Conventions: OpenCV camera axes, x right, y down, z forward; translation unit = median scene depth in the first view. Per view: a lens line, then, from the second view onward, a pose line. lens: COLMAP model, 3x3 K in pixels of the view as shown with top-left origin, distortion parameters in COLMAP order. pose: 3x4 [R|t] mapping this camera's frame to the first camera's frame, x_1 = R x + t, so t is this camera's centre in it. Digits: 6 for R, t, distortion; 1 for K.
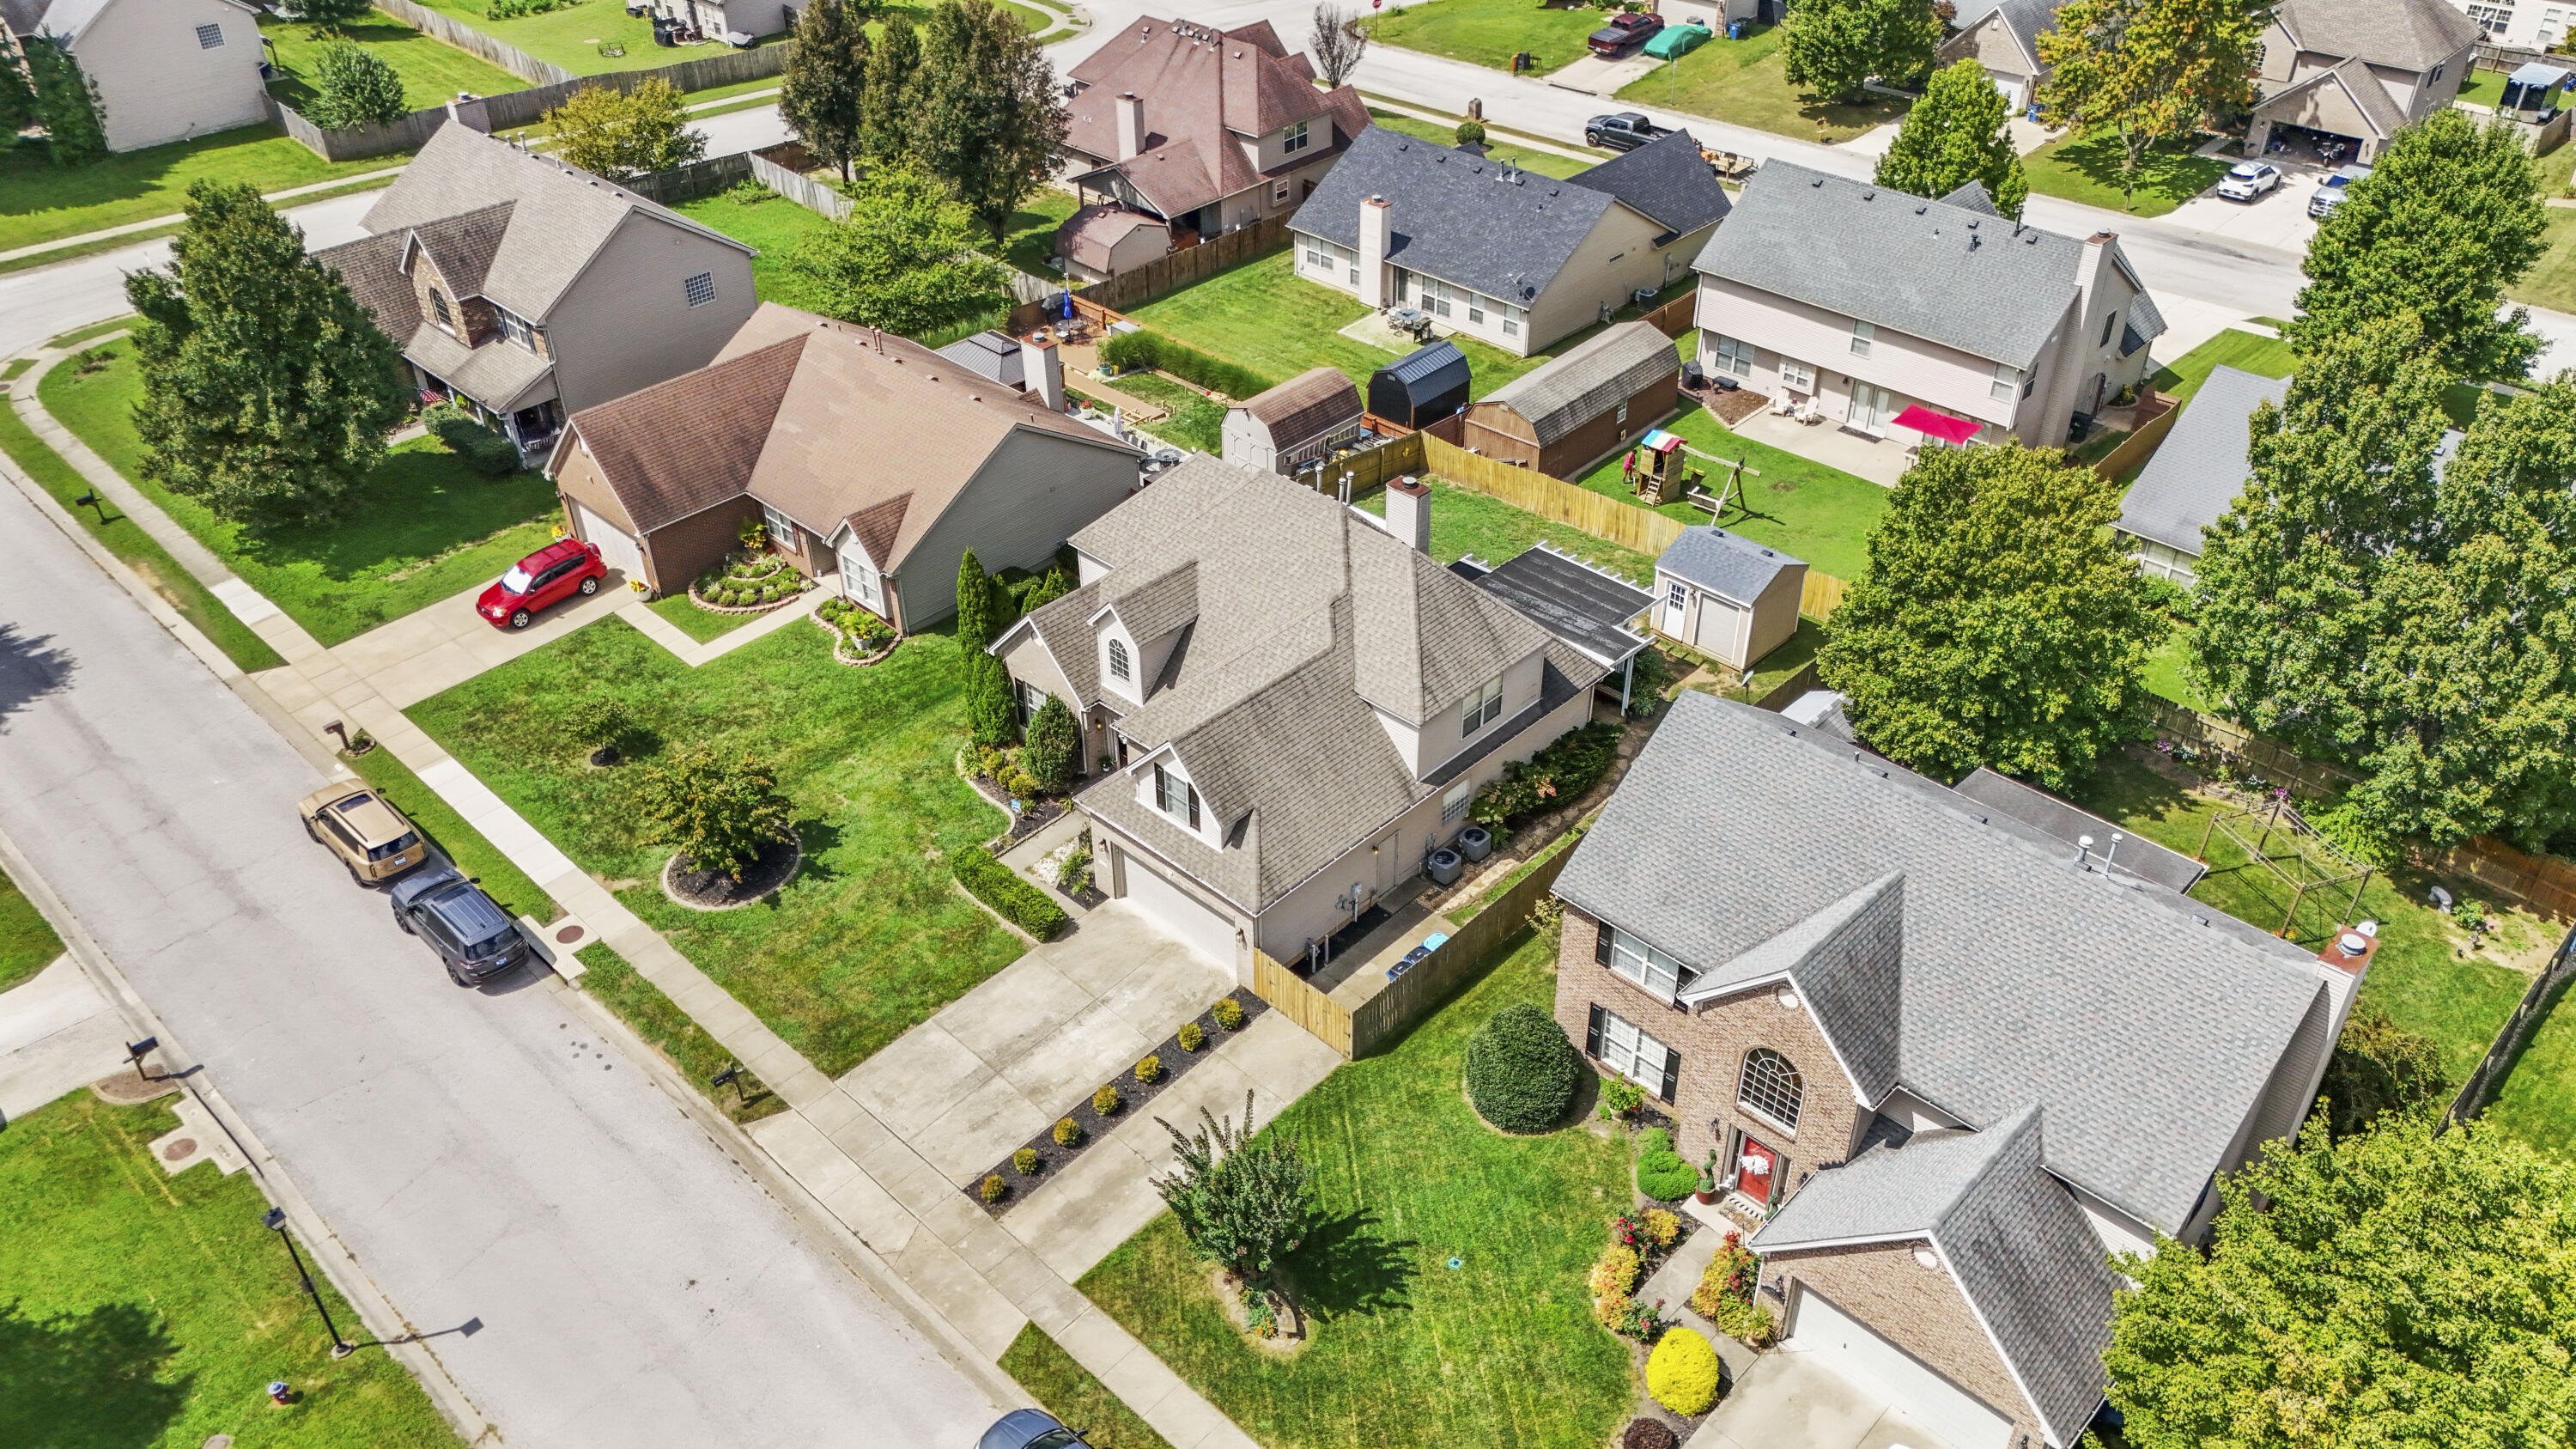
lens RADIAL K [[1894.9, 0, 1220.8], [0, 1894.9, 656.0], [0, 0, 1]] dist [0.029025, -0.001588]
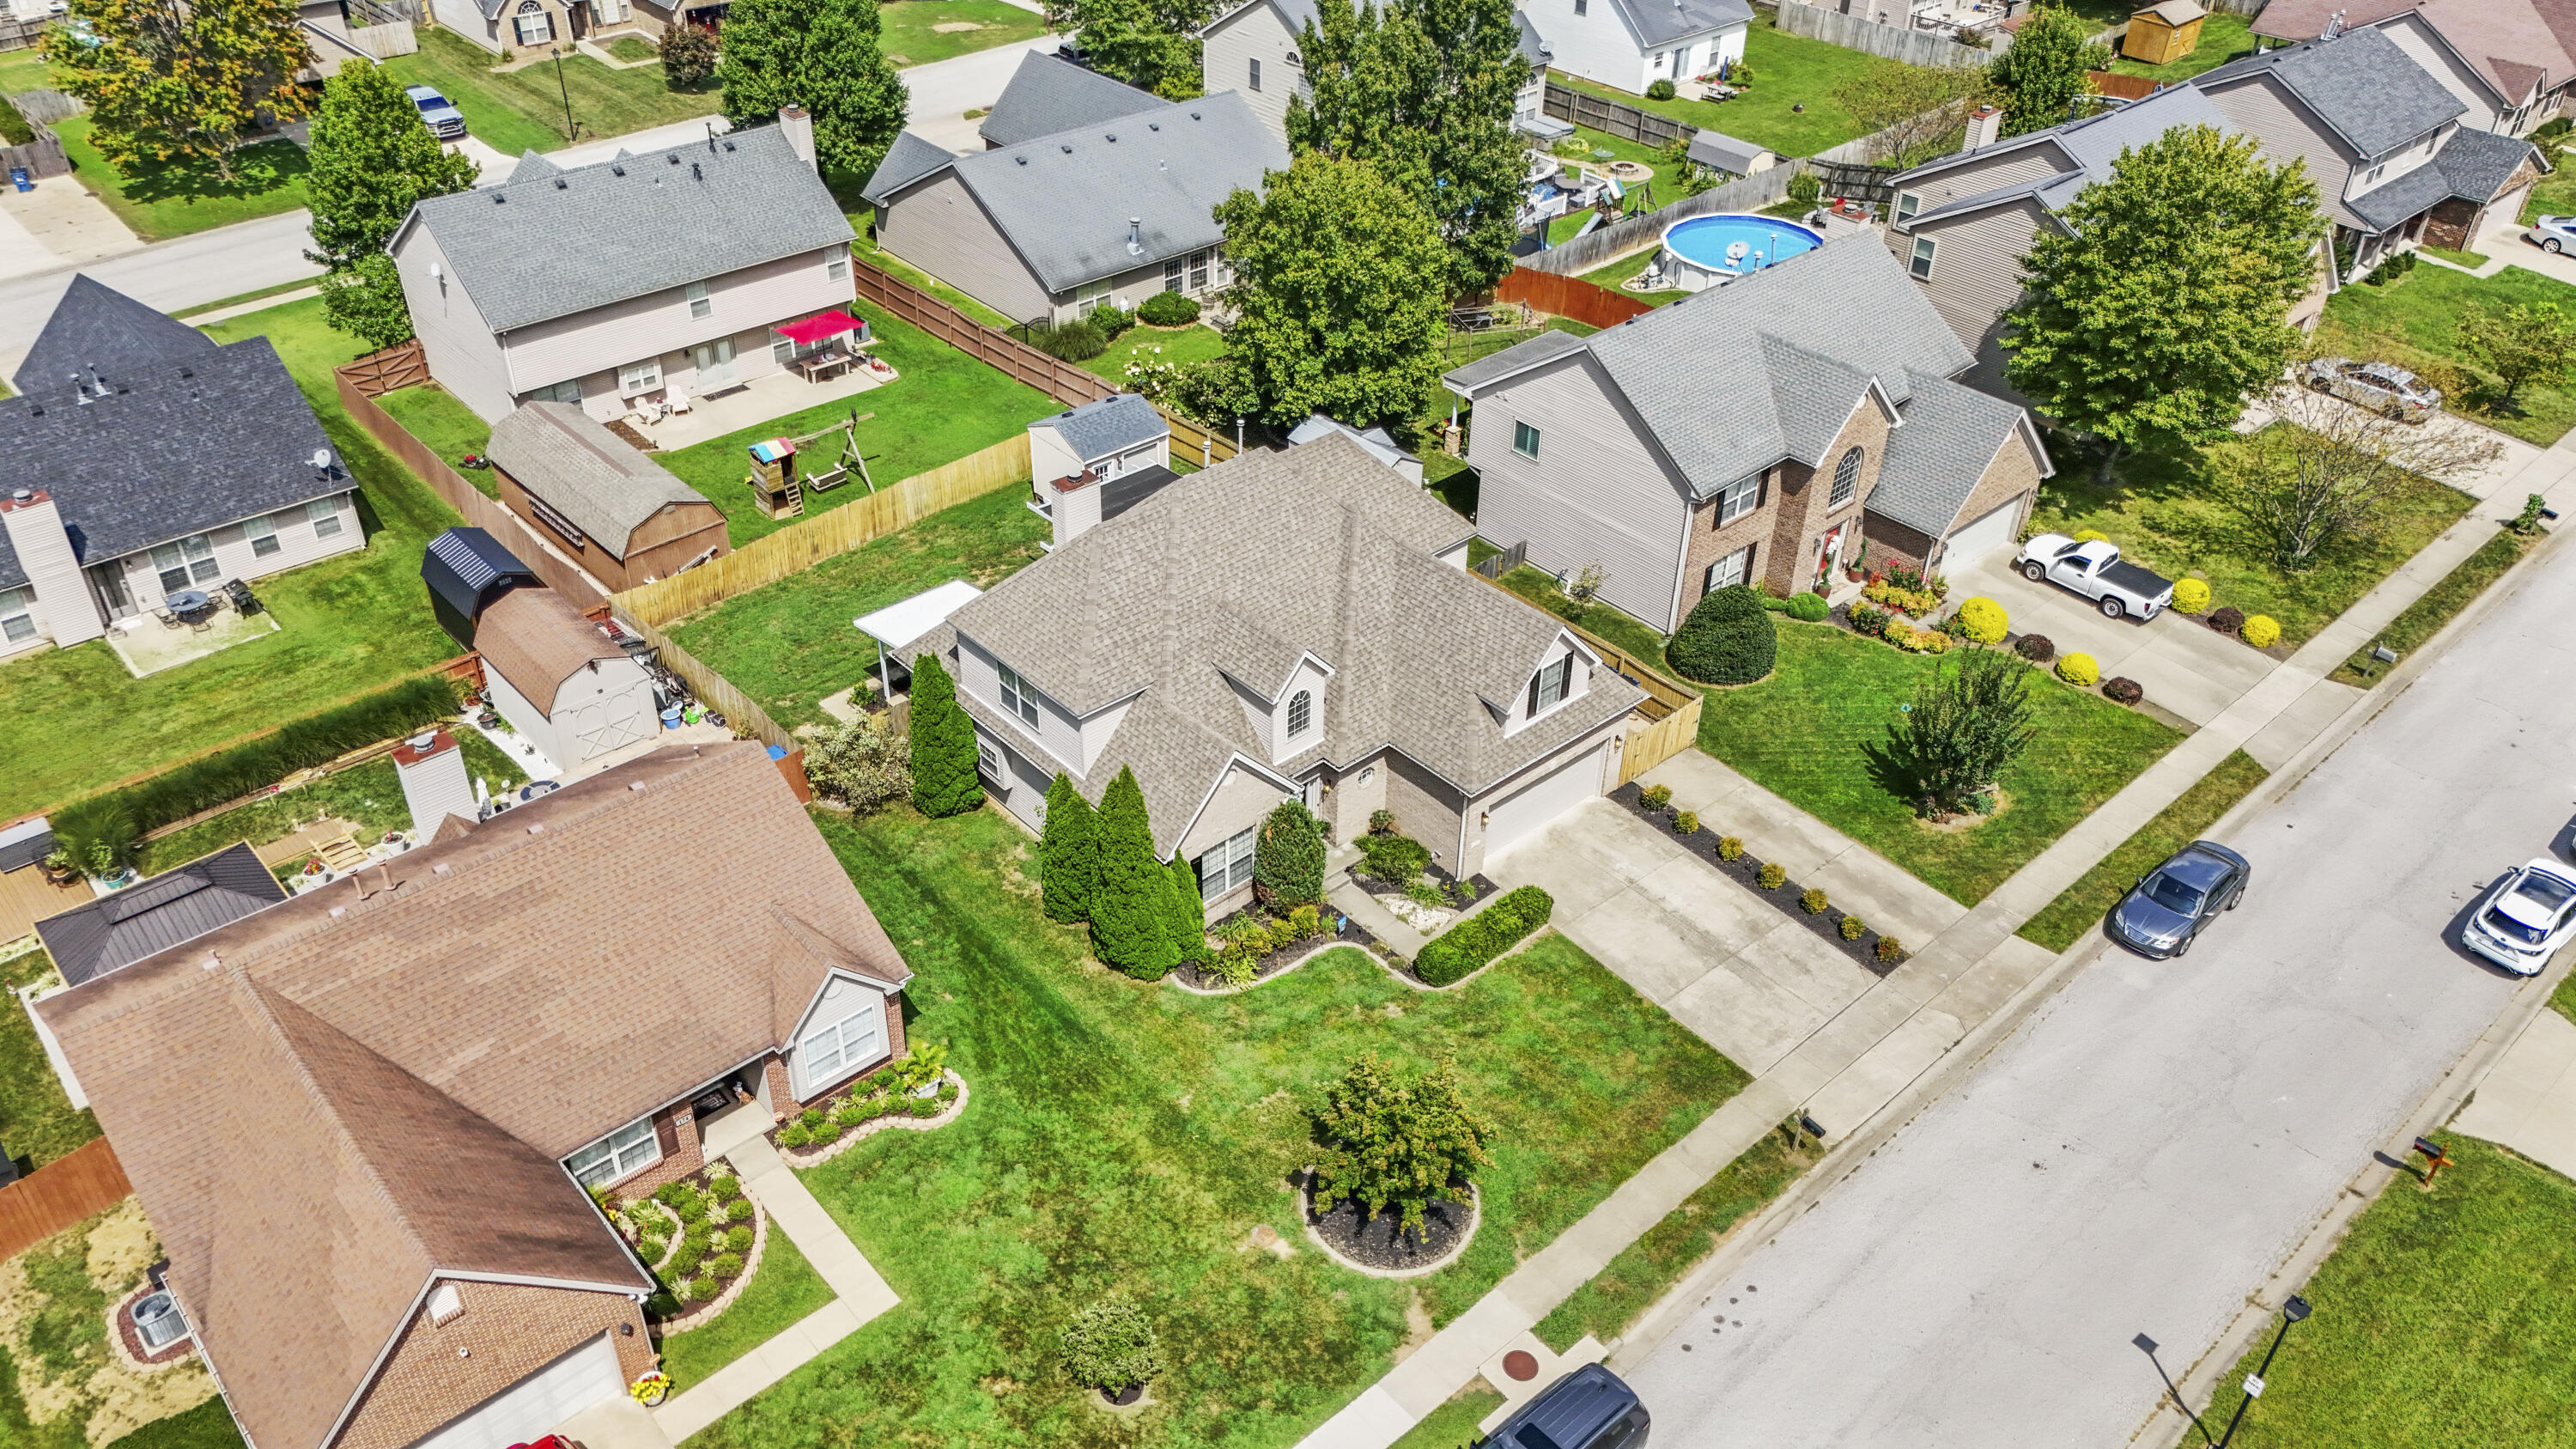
lens RADIAL K [[1894.9, 0, 1220.8], [0, 1894.9, 656.0], [0, 0, 1]] dist [0.029025, -0.001588]
pose [[0.088770, -0.546303, 0.832871, -0.838124], [0.540497, 0.728775, 0.420416, -0.445589], [-0.836650, 0.412844, 0.359968, 0.720837]]
